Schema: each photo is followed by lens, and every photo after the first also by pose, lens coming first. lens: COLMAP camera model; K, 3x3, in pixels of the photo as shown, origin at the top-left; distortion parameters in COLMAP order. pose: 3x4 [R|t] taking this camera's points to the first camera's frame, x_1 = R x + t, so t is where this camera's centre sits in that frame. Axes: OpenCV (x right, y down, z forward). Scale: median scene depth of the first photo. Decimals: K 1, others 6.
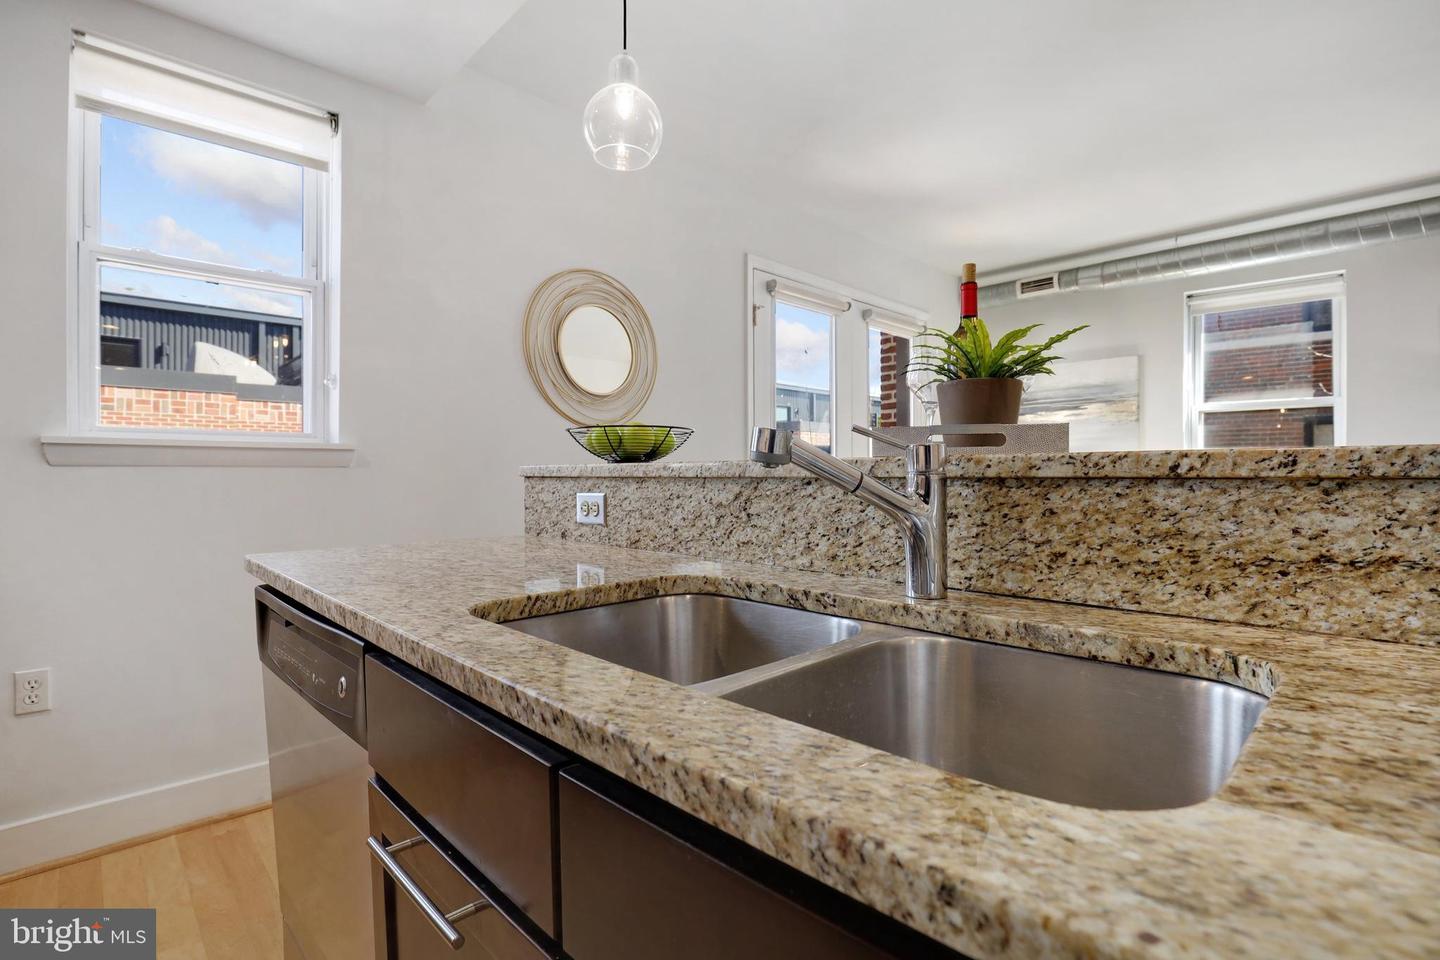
lens RADIAL K [[681.5, 0, 711.0], [0, 681.5, 481.9], [0, 0, 1]] dist [-0.048305, 0.011889]
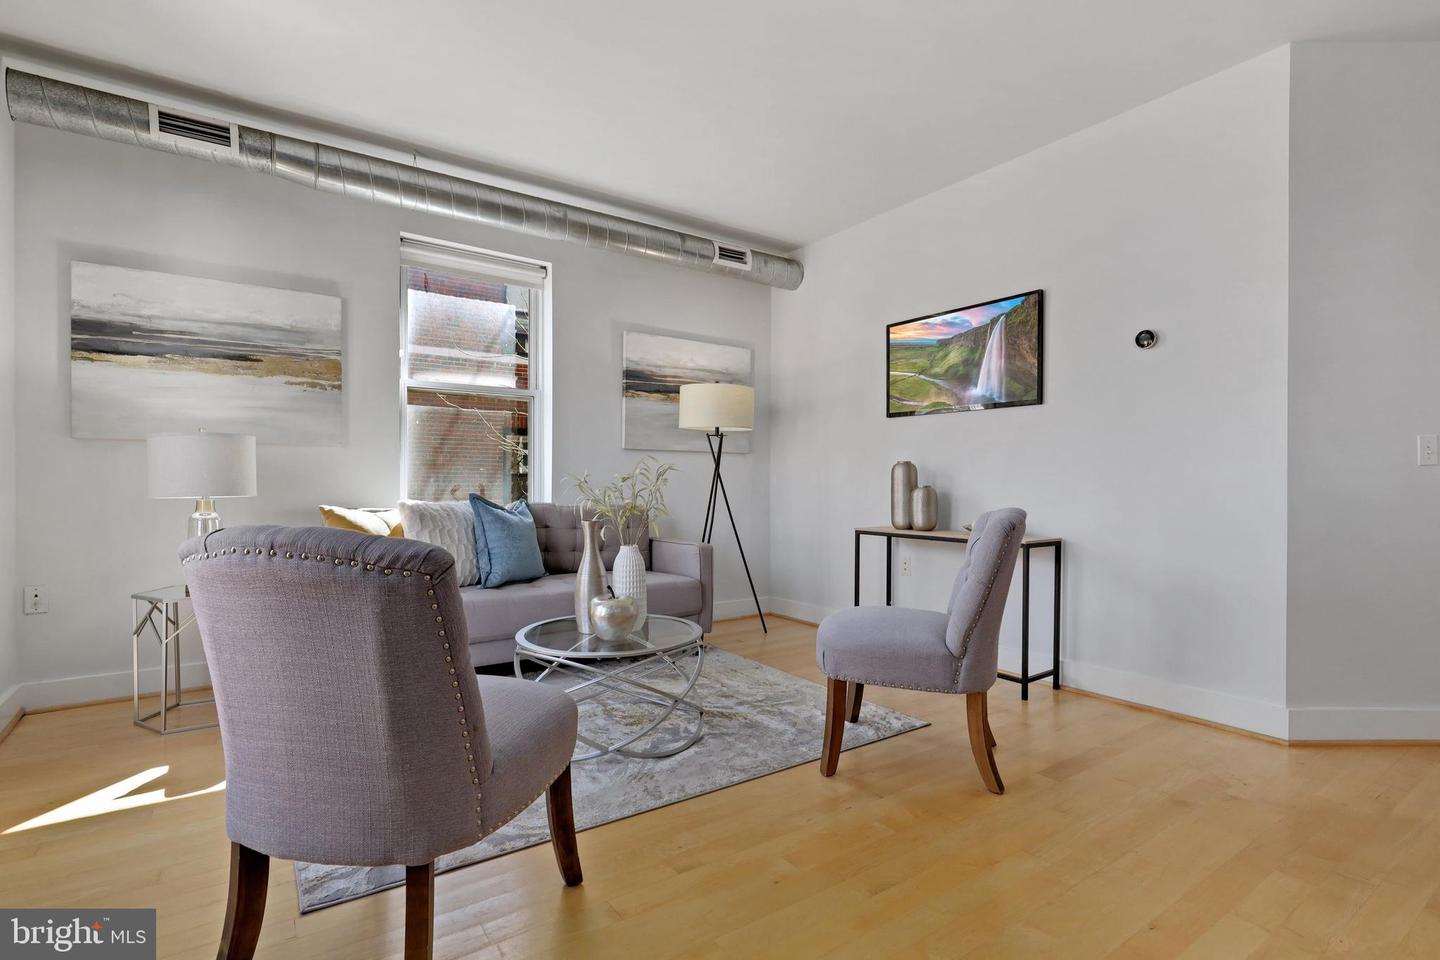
lens RADIAL K [[678.6, 0, 718.9], [0, 678.6, 485.4], [0, 0, 1]] dist [-0.001506, -0.000288]
pose [[0.157696, -0.003484, 0.987482, -0.019978], [0.006655, 0.999975, 0.002466, 0.015806], [-0.987465, 0.006182, 0.157715, 0.613678]]
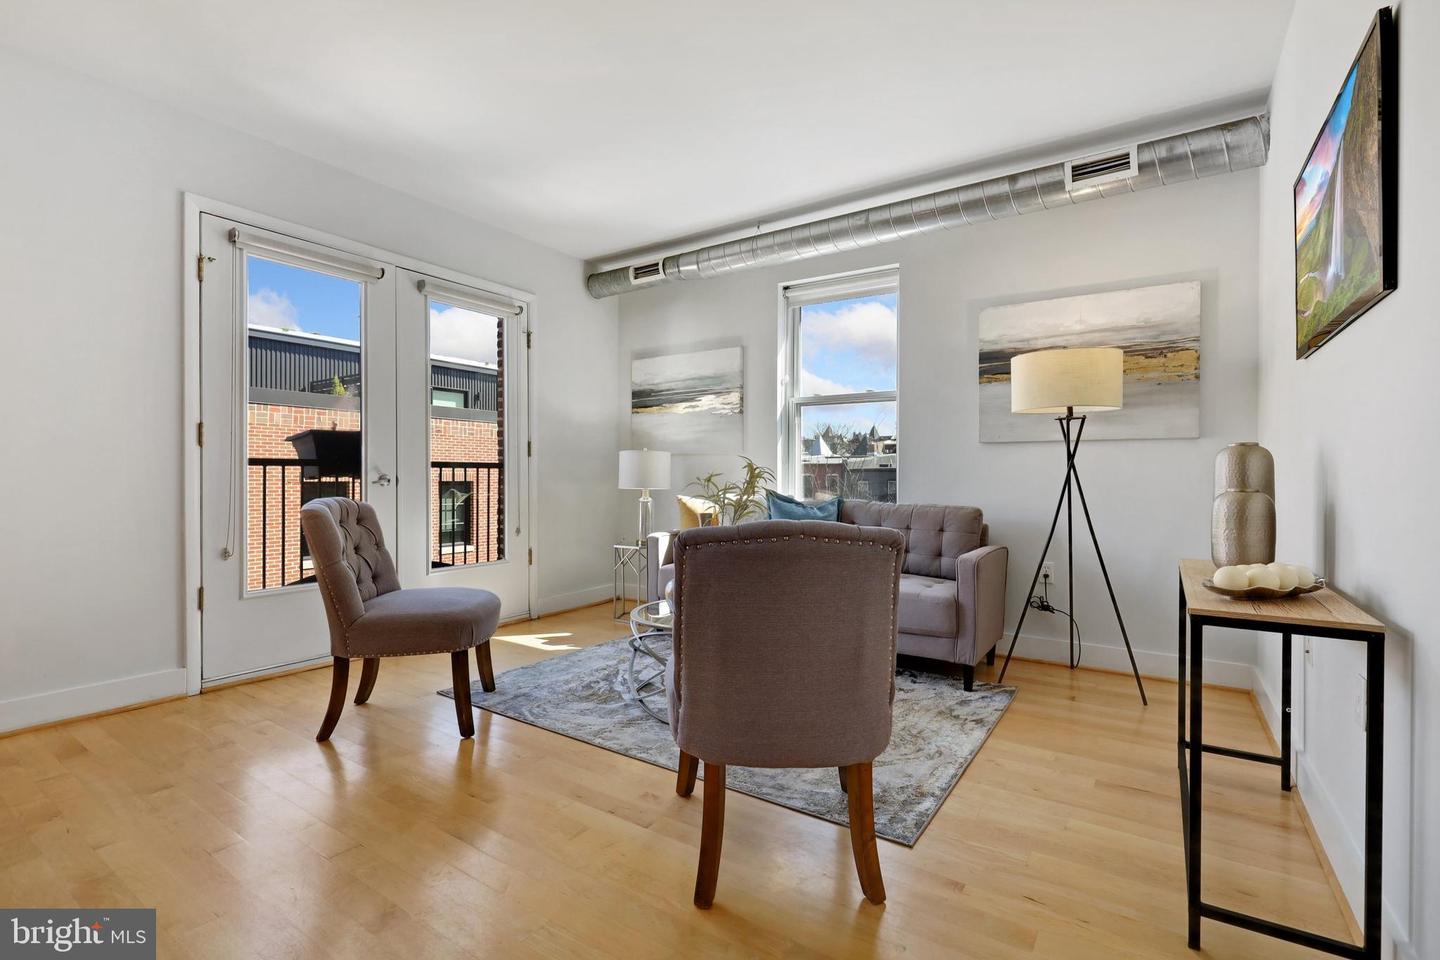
lens RADIAL K [[654.8, 0, 710.6], [0, 654.8, 478.1], [0, 0, 1]] dist [0.000031, -0.000047]
pose [[0.977502, 0.003375, 0.210900, 0.492020], [-0.001393, 0.999953, -0.009546, 0.018326], [-0.210923, 0.009038, 0.977461, 0.081712]]
